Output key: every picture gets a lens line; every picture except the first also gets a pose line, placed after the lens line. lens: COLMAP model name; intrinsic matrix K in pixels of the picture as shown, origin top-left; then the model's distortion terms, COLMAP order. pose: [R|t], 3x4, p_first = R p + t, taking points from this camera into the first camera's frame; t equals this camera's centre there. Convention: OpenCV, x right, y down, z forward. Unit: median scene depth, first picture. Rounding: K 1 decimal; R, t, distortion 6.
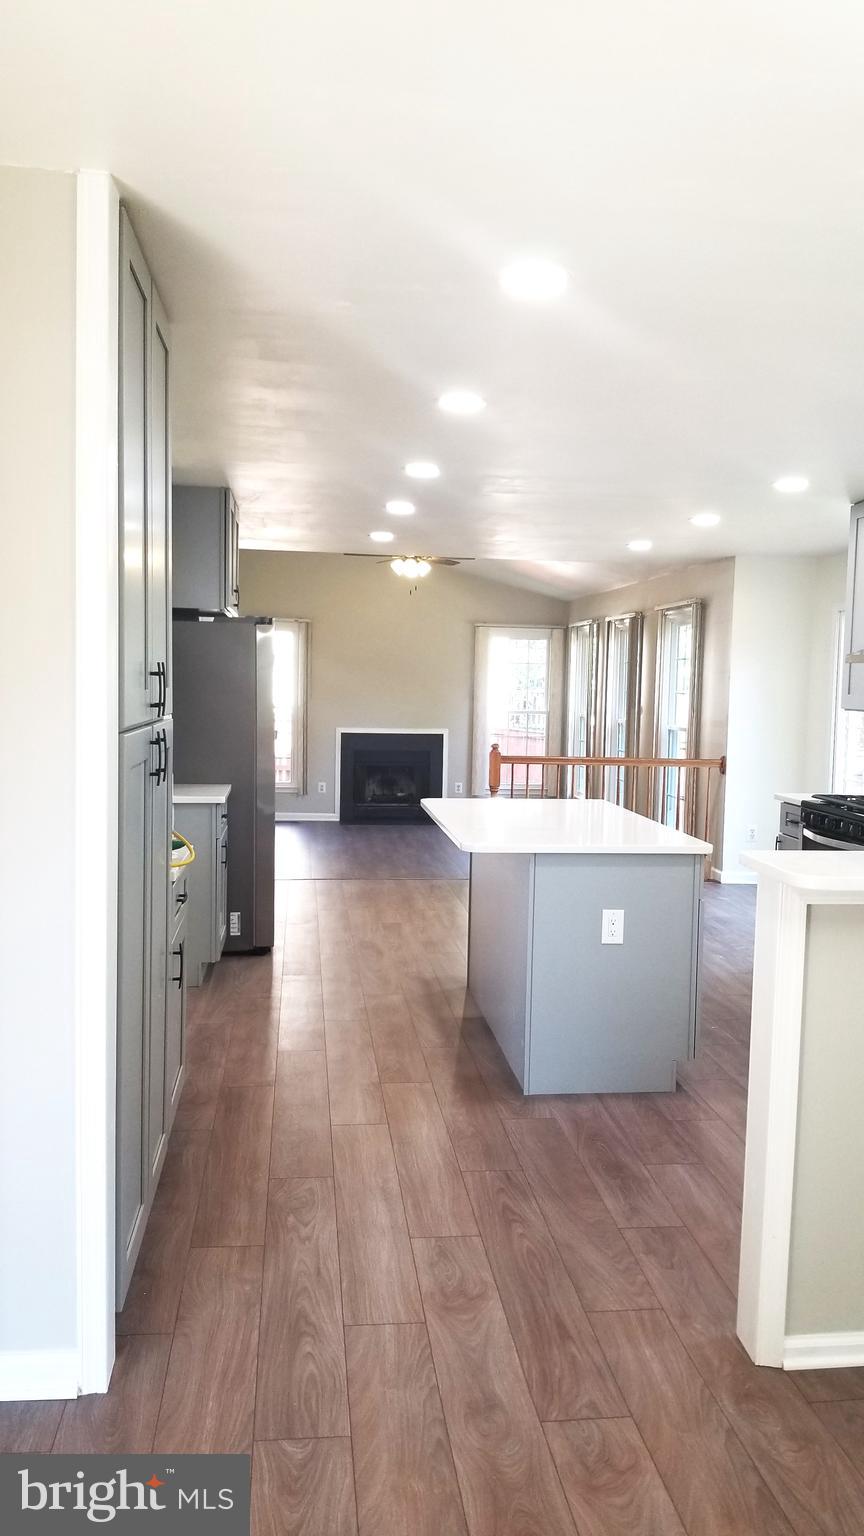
lens RADIAL K [[1195.9, 0, 451.3], [0, 1195.9, 777.2], [0, 0, 1]] dist [0.102662, -0.182039]
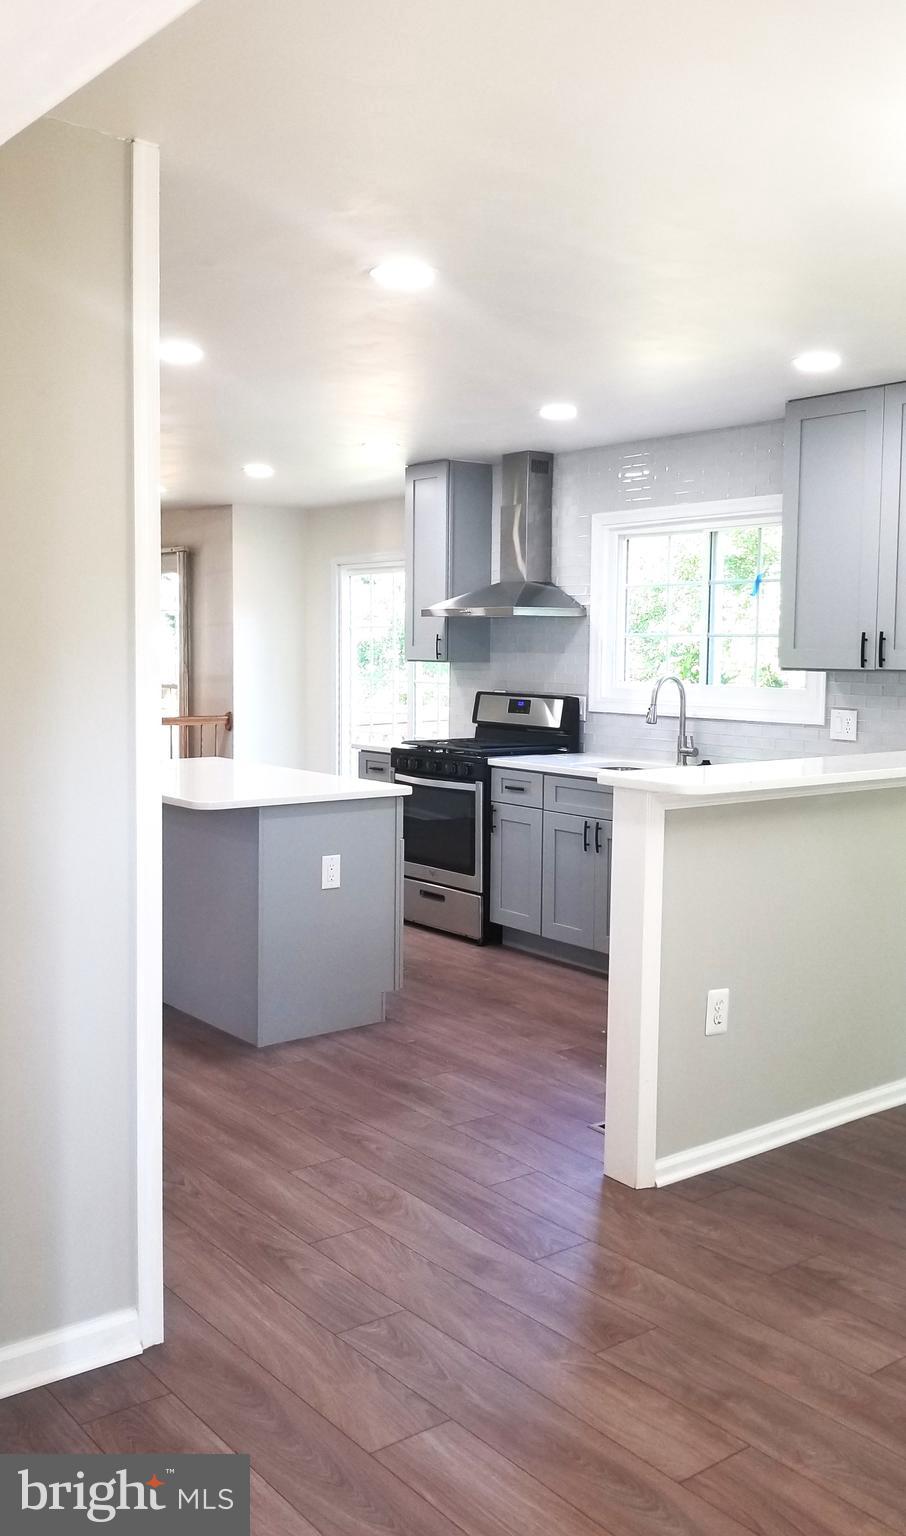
lens RADIAL K [[1362.0, 0, 452.0], [0, 1362.0, 740.4], [0, 0, 1]] dist [0.129339, -0.246561]
pose [[0.861020, -0.047802, 0.506320, -0.354372], [0.048397, 0.998756, 0.011992, 0.001884], [-0.506263, 0.014179, 0.862262, -0.070723]]
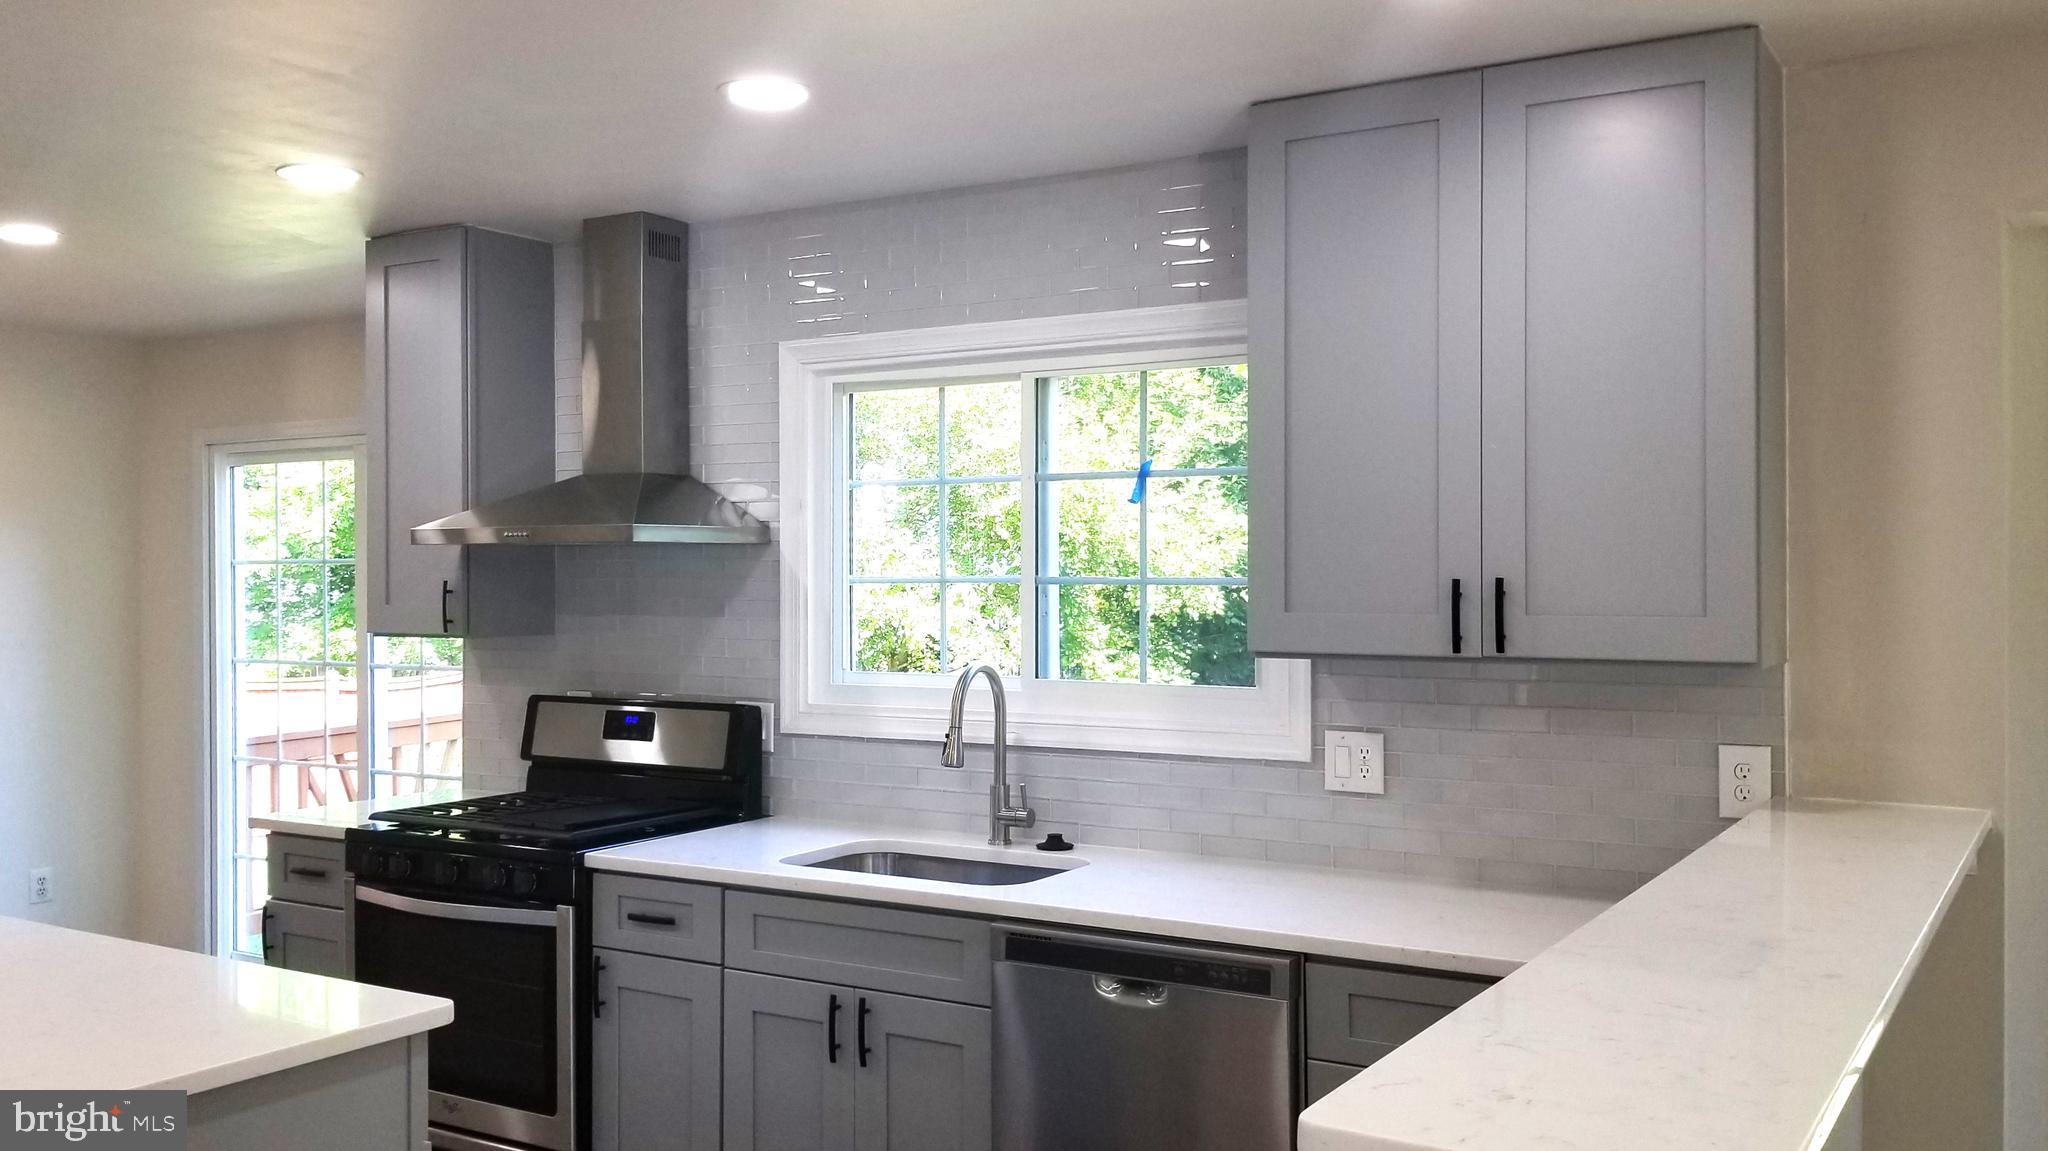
lens RADIAL K [[1720.6, 0, 1046.5], [0, 1720.6, 574.3], [0, 0, 1]] dist [0.045642, -0.011147]
pose [[0.618567, -0.022715, 0.785404, -0.107138], [0.077606, 0.996461, -0.032301, -0.050830], [-0.781890, 0.080933, 0.618140, 0.454218]]
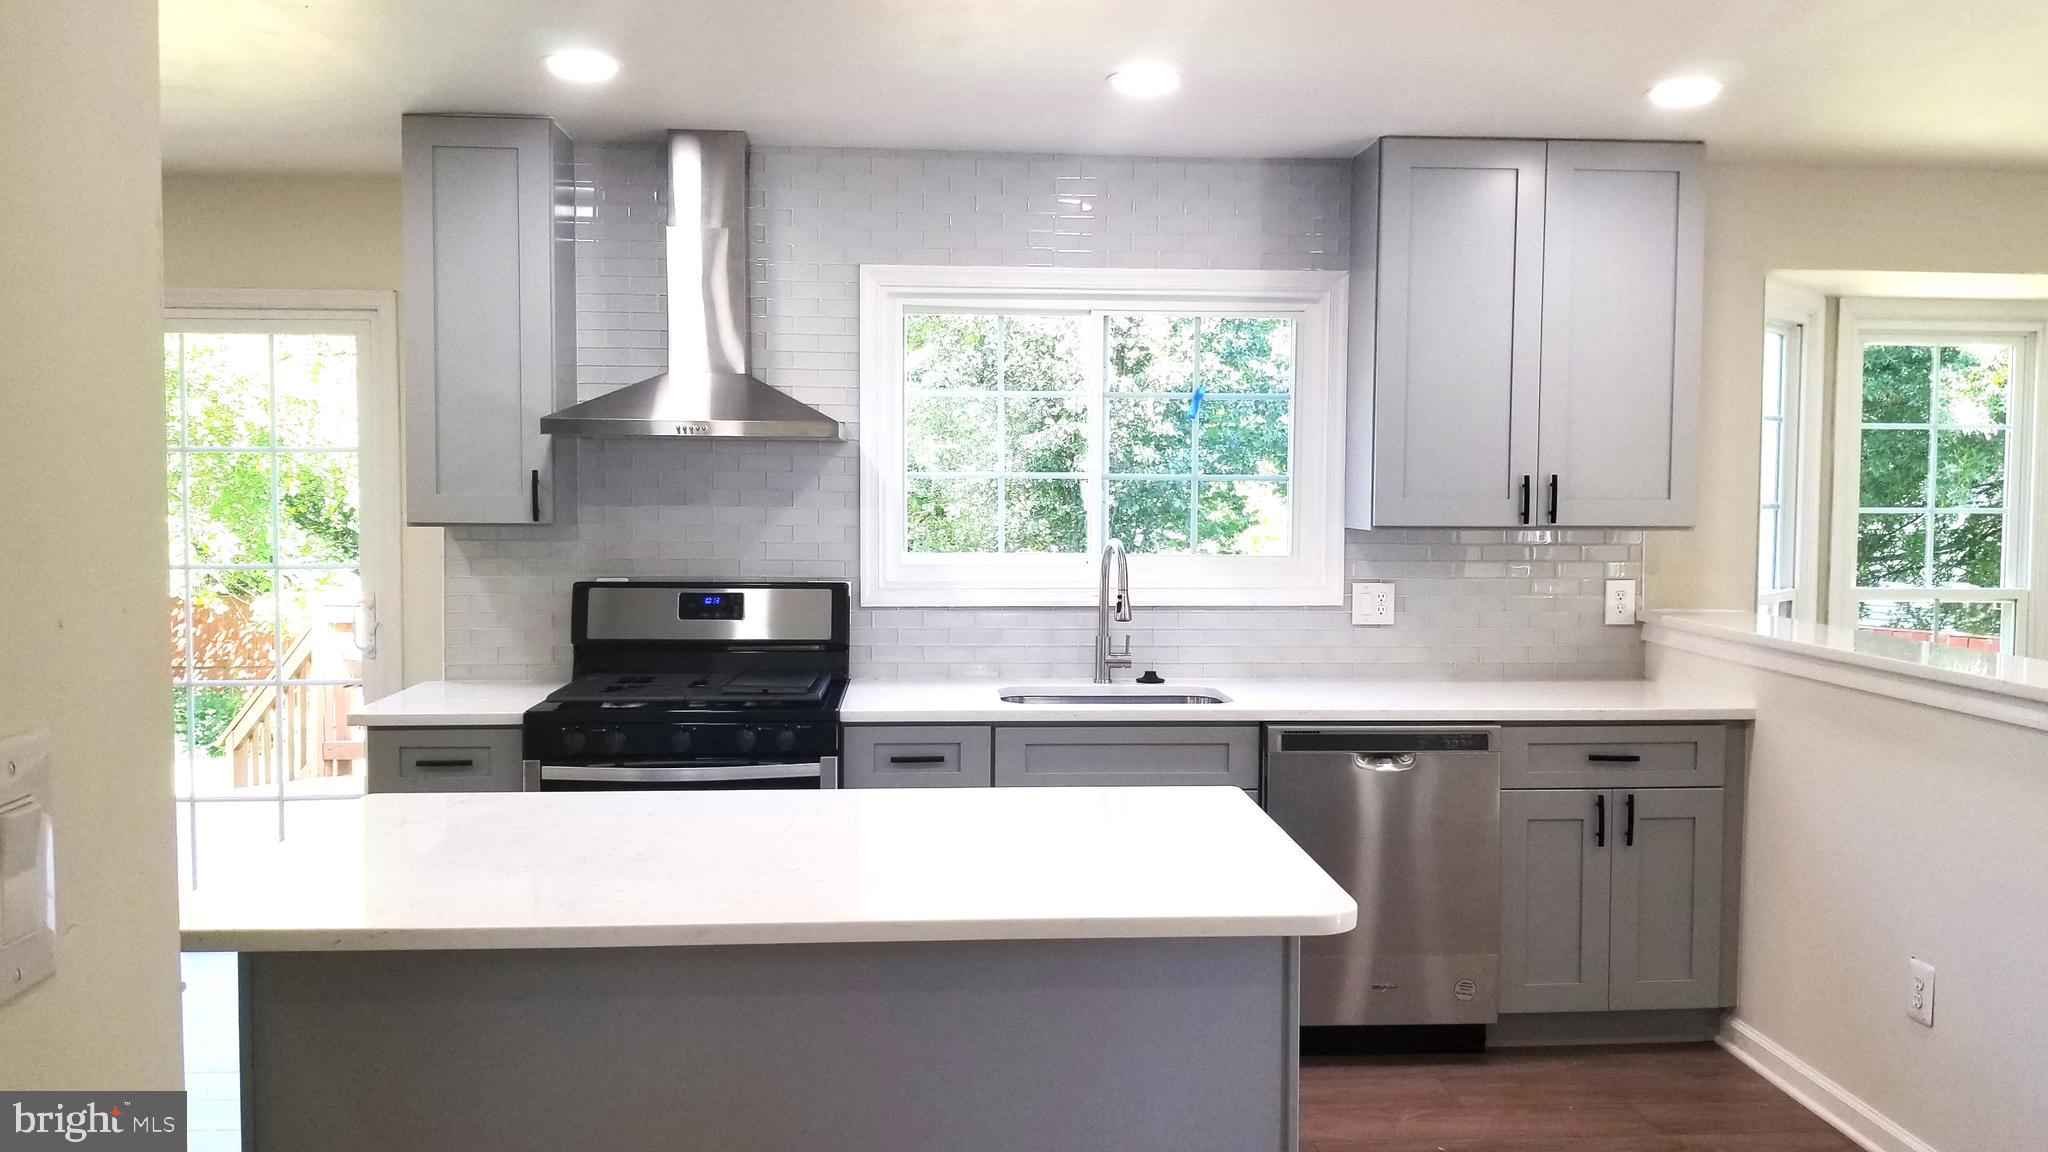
lens RADIAL K [[1590.4, 0, 1024.0], [0, 1590.4, 576.0], [0, 0, 1]] dist [0.083772, -0.146899]
pose [[0.053701, -0.073946, 0.995815, -0.461816], [0.074652, 0.994761, 0.069842, -0.088888], [-0.995763, 0.070589, 0.058940, 1.007314]]
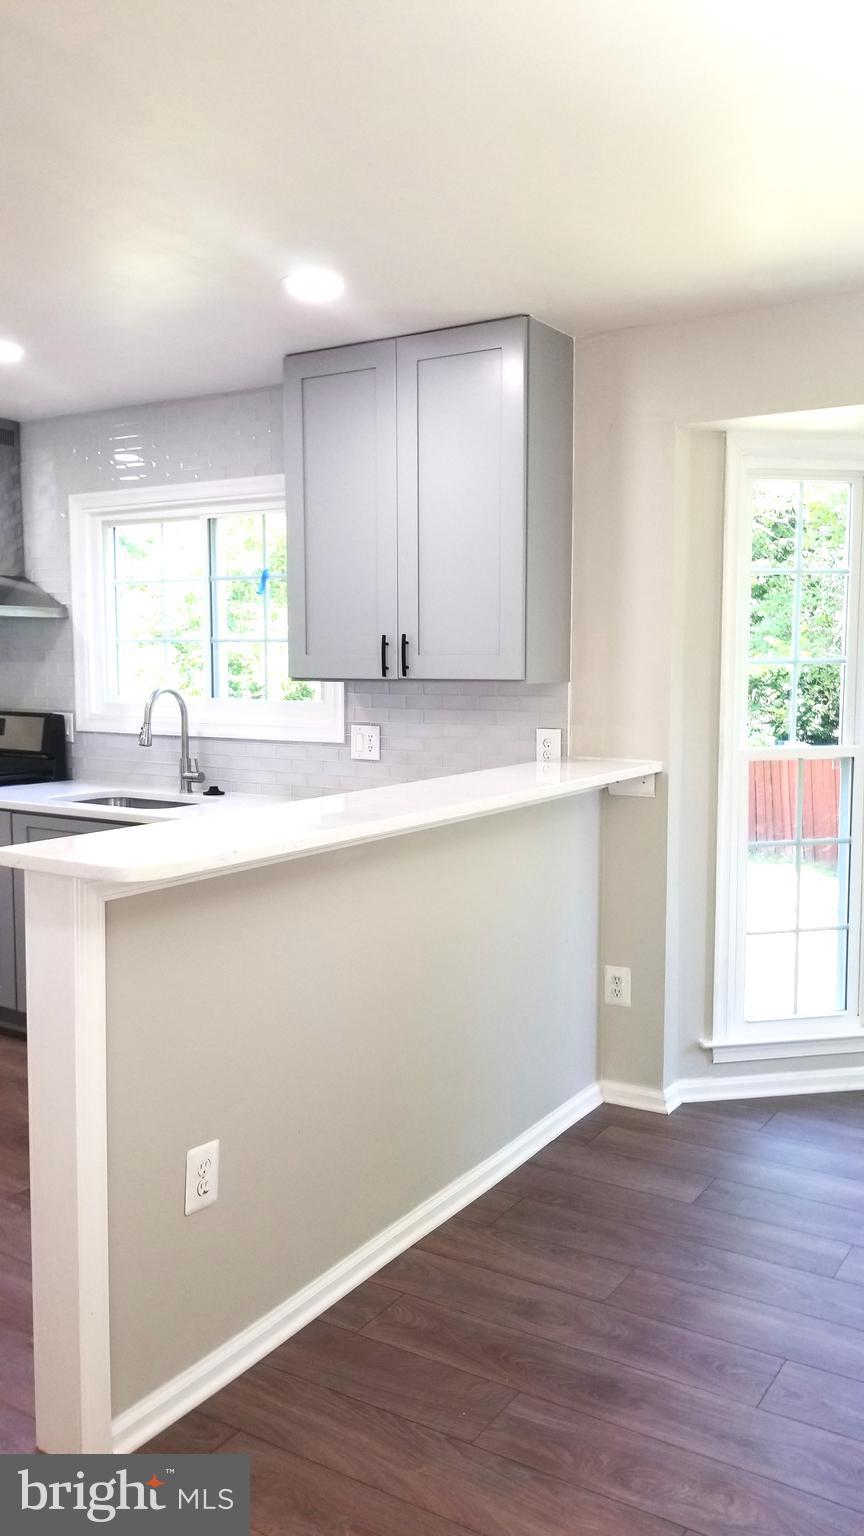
lens RADIAL K [[1205.8, 0, 439.6], [0, 1205.8, 771.0], [0, 0, 1]] dist [0.113540, -0.222619]
pose [[0.641964, -0.090266, 0.761403, -0.103701], [0.072515, 0.995742, 0.056908, -0.007766], [-0.763298, 0.018681, 0.645777, 0.166964]]
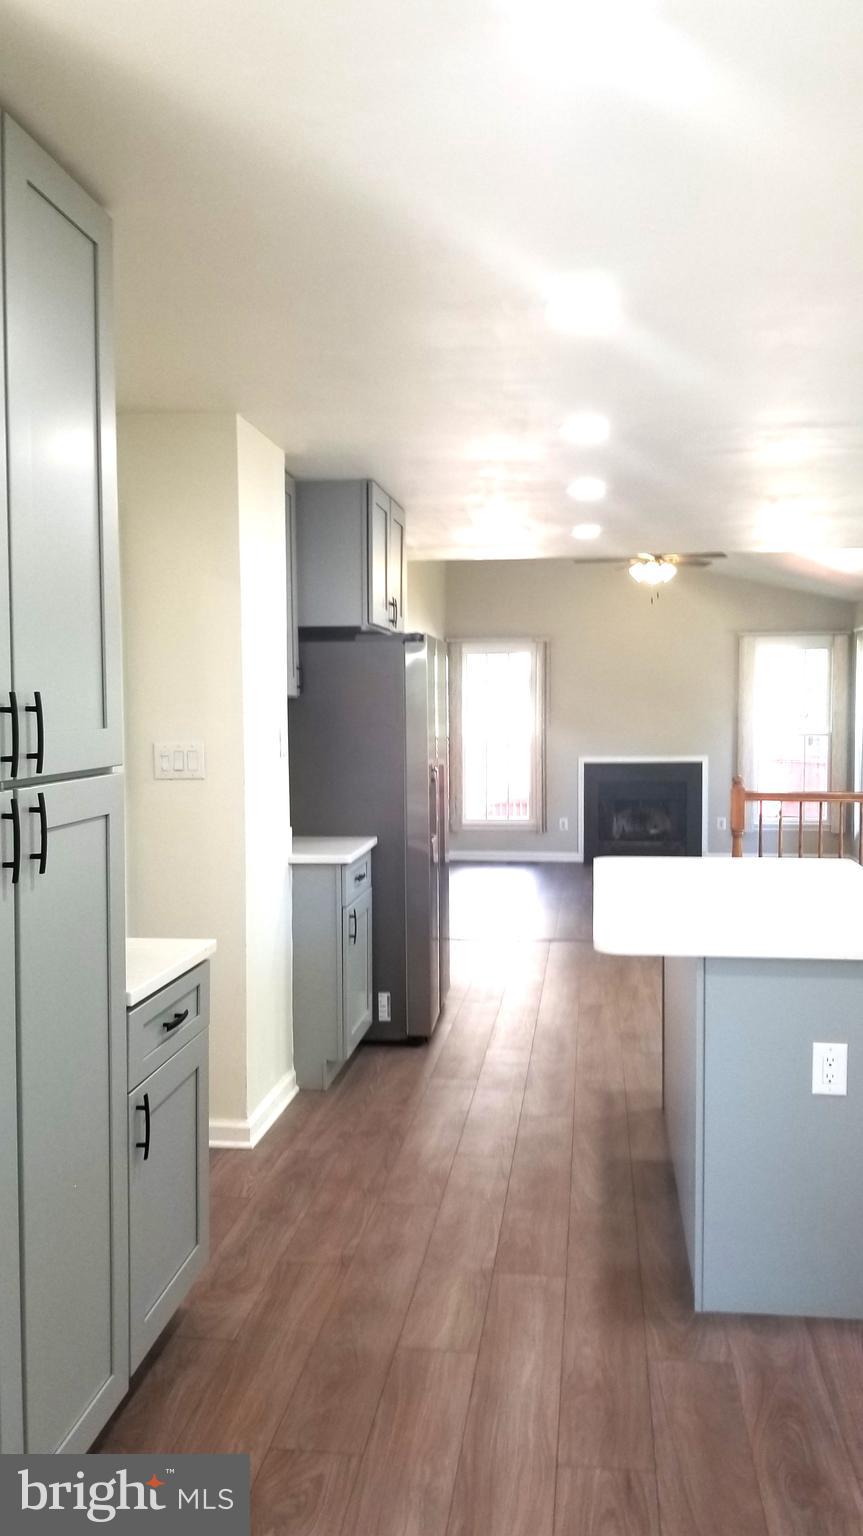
lens RADIAL K [[1229.1, 0, 440.4], [0, 1229.1, 761.3], [0, 0, 1]] dist [0.054768, -0.104597]
pose [[0.968692, -0.018312, -0.247590, 0.095935], [0.009932, 0.999336, -0.035054, -0.021825], [0.248067, 0.031497, 0.968231, 0.269209]]
